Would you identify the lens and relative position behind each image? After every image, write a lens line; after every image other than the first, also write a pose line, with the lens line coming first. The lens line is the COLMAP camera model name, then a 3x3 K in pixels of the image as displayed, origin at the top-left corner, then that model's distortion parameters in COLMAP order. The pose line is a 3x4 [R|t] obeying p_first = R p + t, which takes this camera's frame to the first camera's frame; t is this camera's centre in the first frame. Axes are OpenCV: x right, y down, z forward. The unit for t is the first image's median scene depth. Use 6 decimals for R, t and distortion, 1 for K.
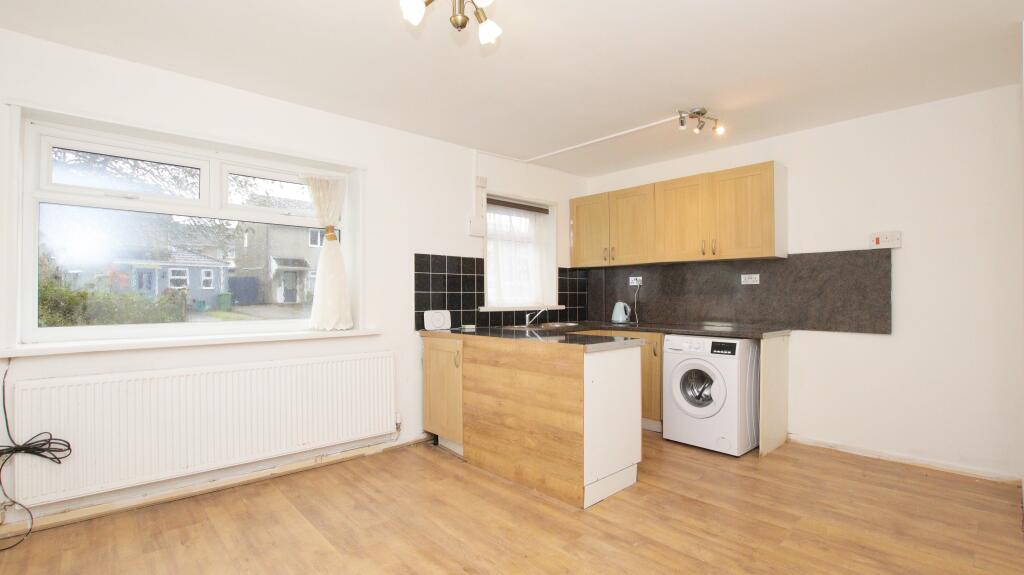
lens RADIAL K [[475.7, 0, 512.0], [0, 475.7, 287.5], [0, 0, 1]] dist [-0.024141, 0.000279]
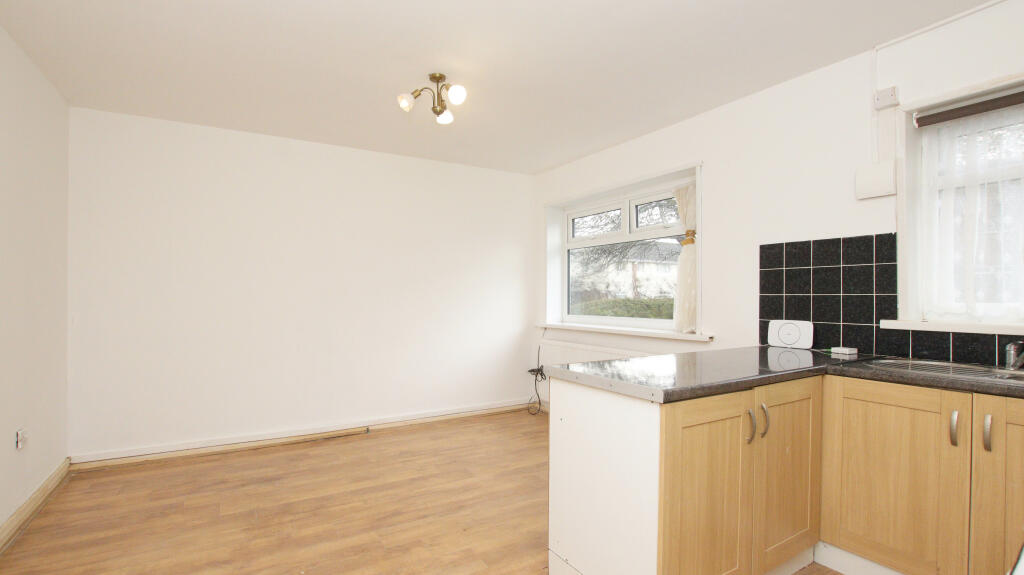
lens RADIAL K [[475.7, 0, 512.0], [0, 475.7, 287.5], [0, 0, 1]] dist [-0.024141, 0.000279]
pose [[-0.199011, -0.020476, -0.979783, 0.625095], [0.011618, 0.999662, -0.023252, 0.010816], [0.979928, -0.016010, -0.198706, 0.746985]]
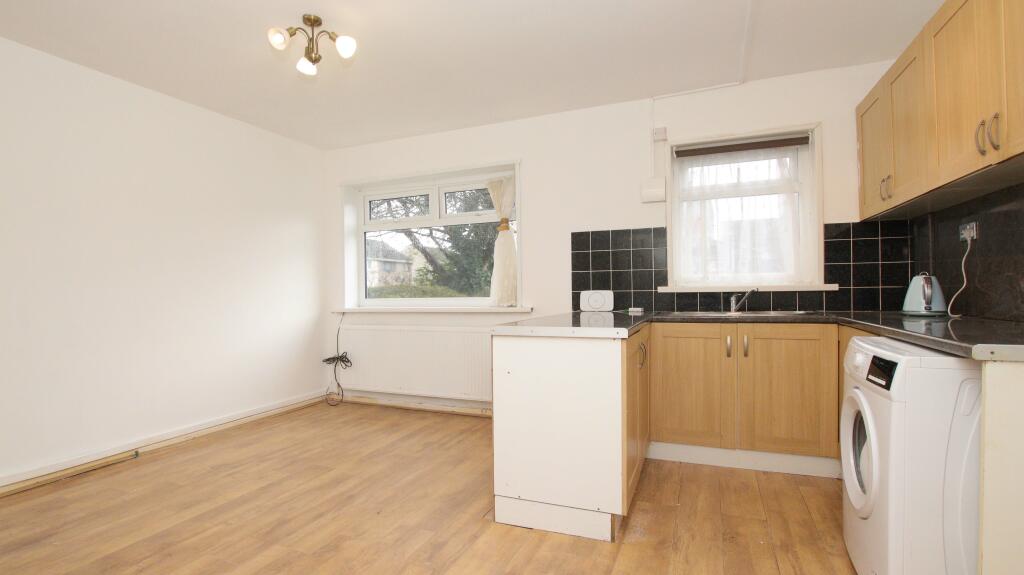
lens RADIAL K [[475.7, 0, 512.0], [0, 475.7, 287.5], [0, 0, 1]] dist [-0.024141, 0.000279]
pose [[0.420577, -0.013968, -0.907149, 0.628443], [0.028300, 0.999597, -0.002271, 0.040391], [0.906816, -0.024717, 0.420802, 0.466158]]
